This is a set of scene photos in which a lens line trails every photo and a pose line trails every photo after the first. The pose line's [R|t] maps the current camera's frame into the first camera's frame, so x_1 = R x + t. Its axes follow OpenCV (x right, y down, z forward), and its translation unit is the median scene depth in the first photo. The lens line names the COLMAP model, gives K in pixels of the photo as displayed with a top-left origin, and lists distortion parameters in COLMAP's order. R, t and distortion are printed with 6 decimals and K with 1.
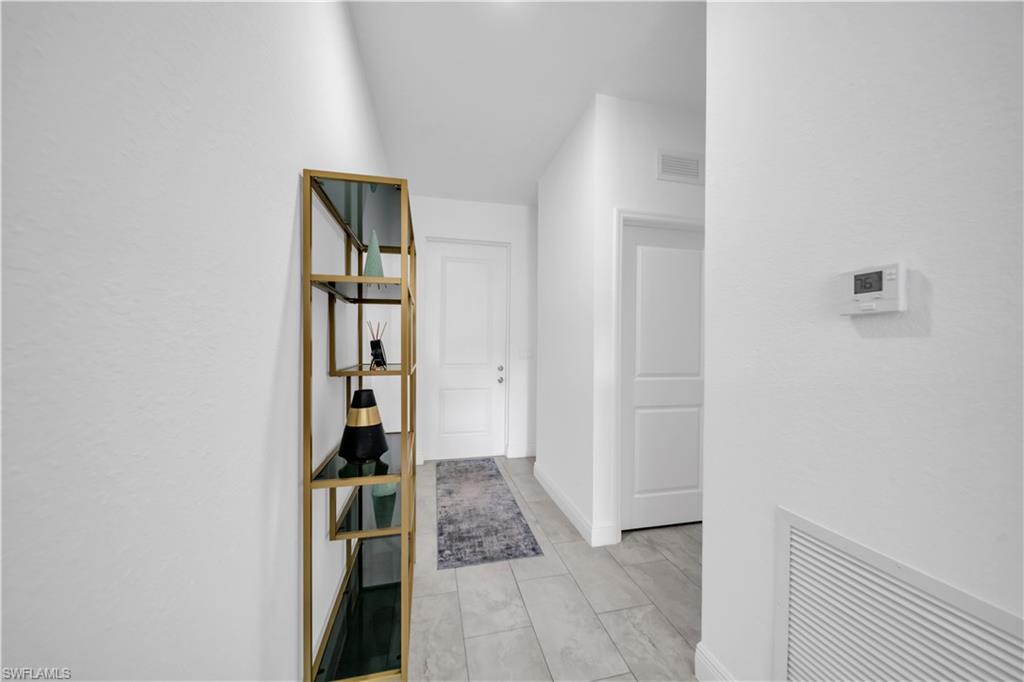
lens RADIAL K [[355.0, 0, 511.9], [0, 355.0, 348.6], [0, 0, 1]] dist [-0.000898, -0.000217]
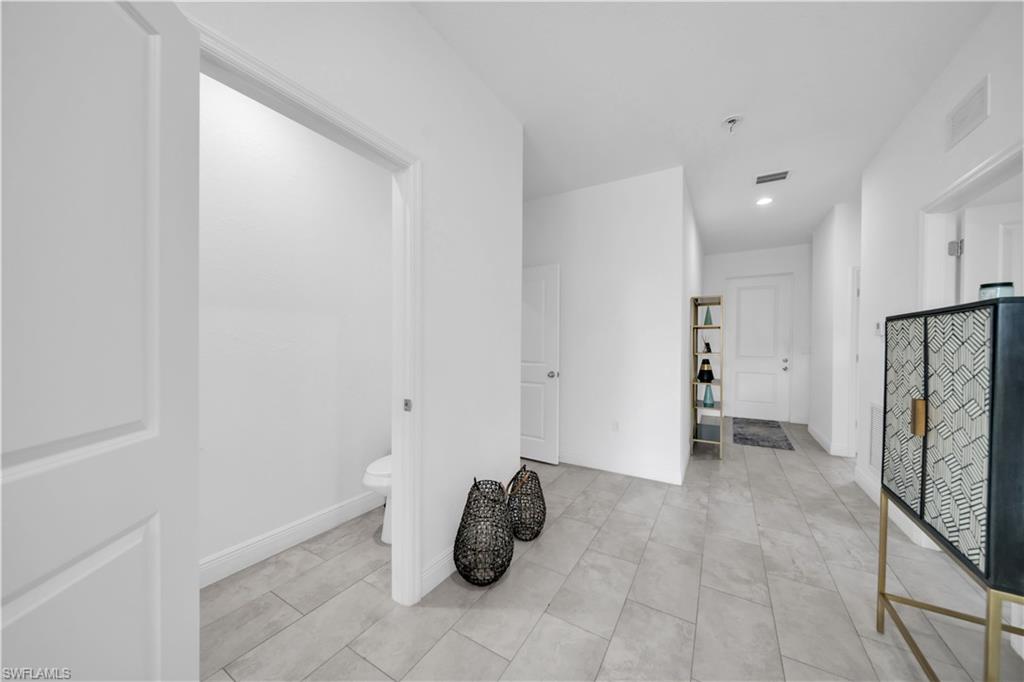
lens RADIAL K [[355.0, 0, 511.9], [0, 355.0, 343.7], [0, 0, 1]] dist [-0.000898, -0.000217]
pose [[0.716428, -0.000370, -0.697661, 0.287261], [-0.005465, 0.999966, -0.006143, 0.005718], [0.697640, 0.008214, 0.716401, -1.287297]]
